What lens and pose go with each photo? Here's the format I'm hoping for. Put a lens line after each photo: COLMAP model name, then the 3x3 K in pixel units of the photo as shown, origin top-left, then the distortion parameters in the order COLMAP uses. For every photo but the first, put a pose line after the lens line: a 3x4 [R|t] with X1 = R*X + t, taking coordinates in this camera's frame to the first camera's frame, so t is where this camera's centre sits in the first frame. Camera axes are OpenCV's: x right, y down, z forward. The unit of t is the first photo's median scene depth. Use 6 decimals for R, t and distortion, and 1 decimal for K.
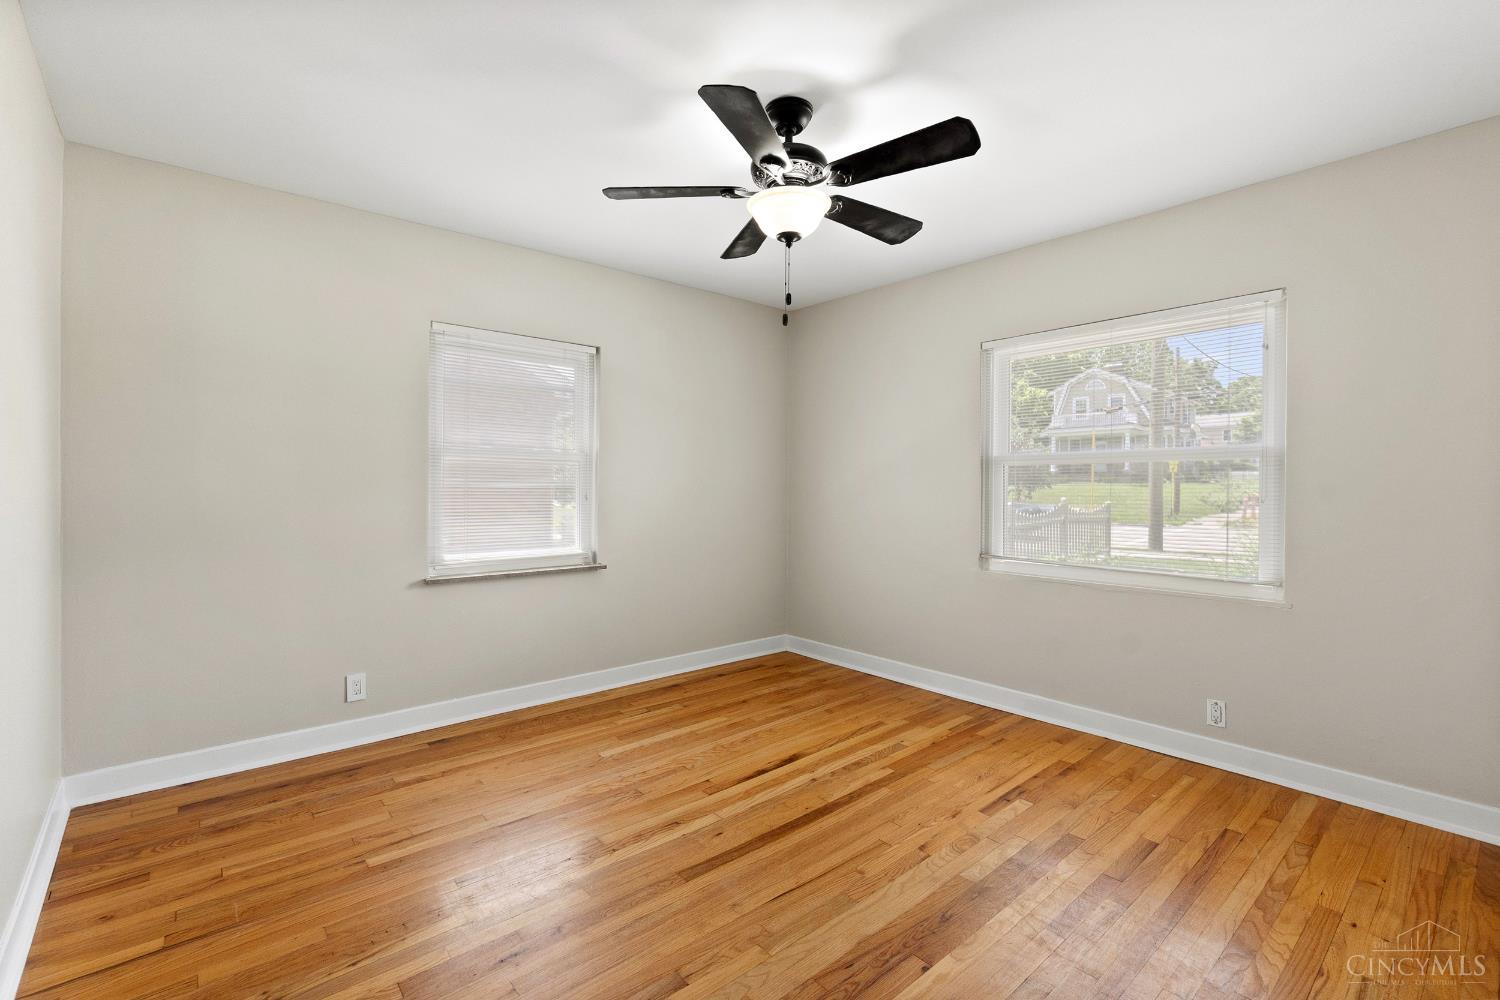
lens RADIAL K [[662.1, 0, 740.3], [0, 662.1, 485.6], [0, 0, 1]] dist [-0.003666, 0.000443]
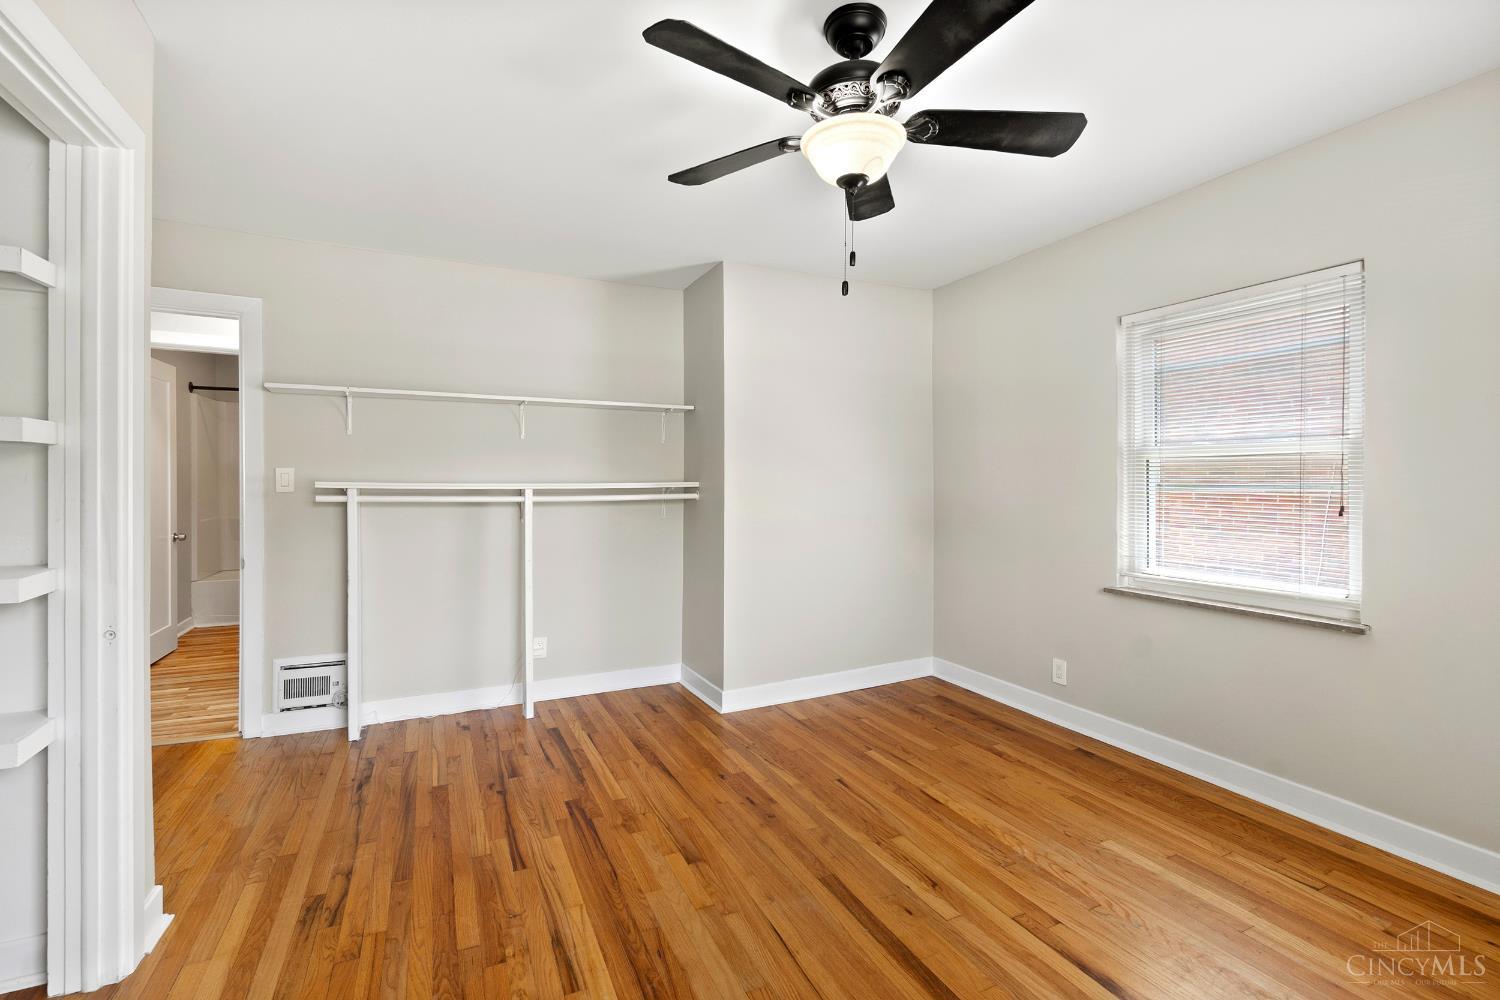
lens RADIAL K [[662.1, 0, 740.3], [0, 662.1, 485.6], [0, 0, 1]] dist [-0.003666, 0.000443]
pose [[-0.272095, -0.002256, -0.962268, 0.632522], [-0.004572, 0.999989, -0.001051, -0.003748], [0.962259, 0.004114, -0.272103, 0.784783]]
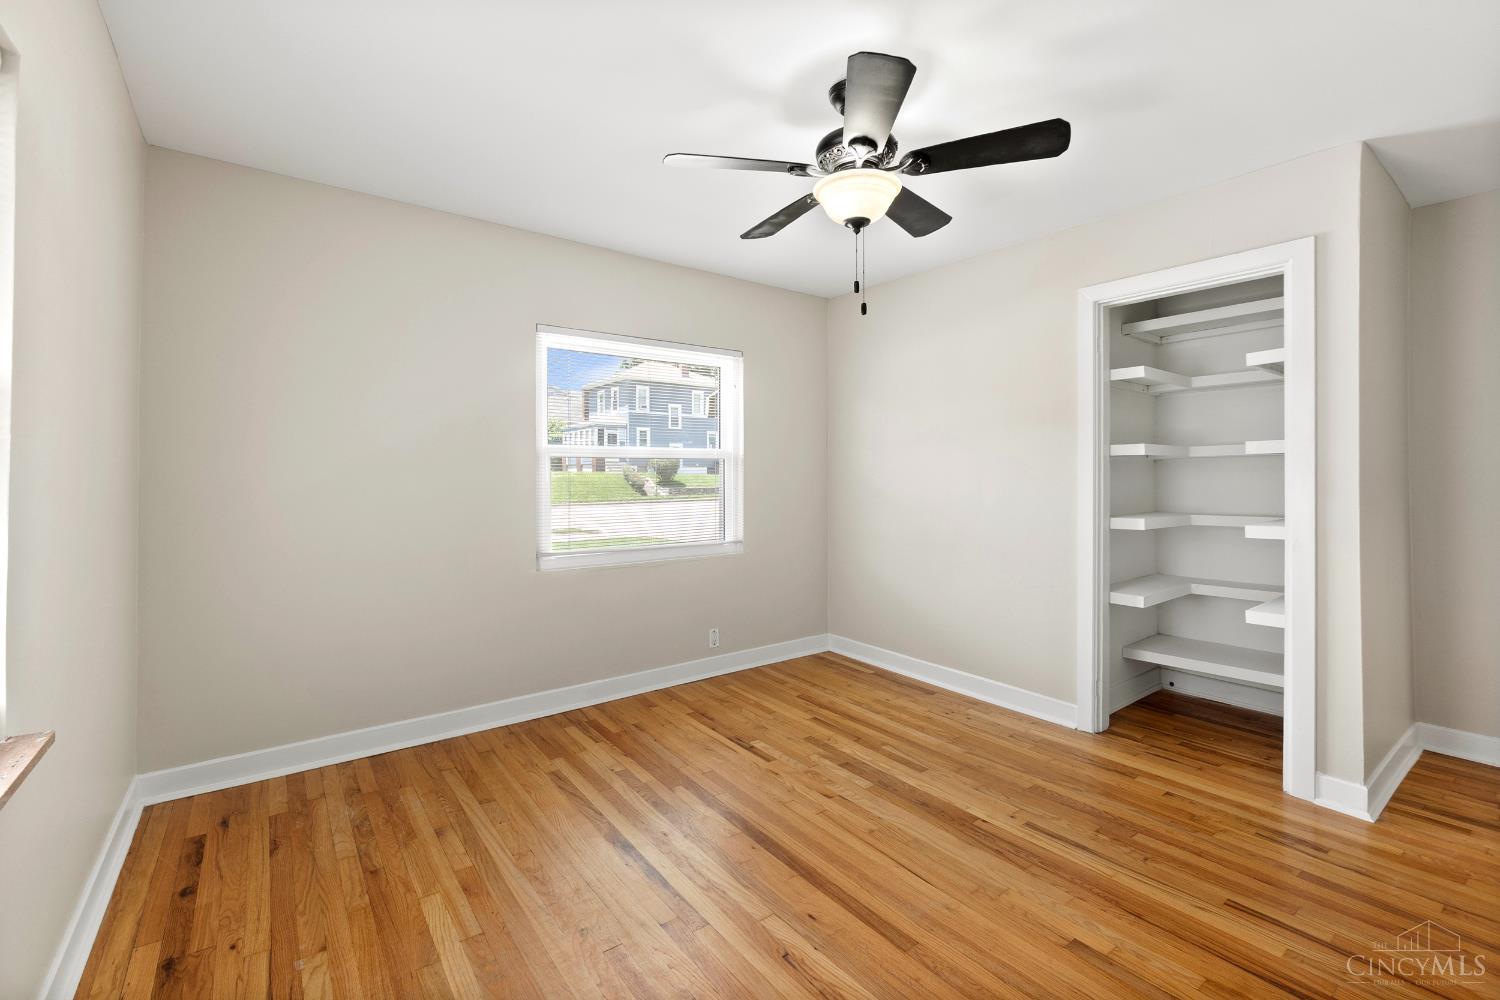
lens RADIAL K [[651.4, 0, 753.2], [0, 651.4, 477.2], [0, 0, 1]] dist [-0.002556, 0.000130]
pose [[0.049781, -0.004612, 0.998750, -0.630734], [0.002507, 0.999987, 0.004493, -0.006832], [-0.998757, 0.002280, 0.049792, 0.792468]]
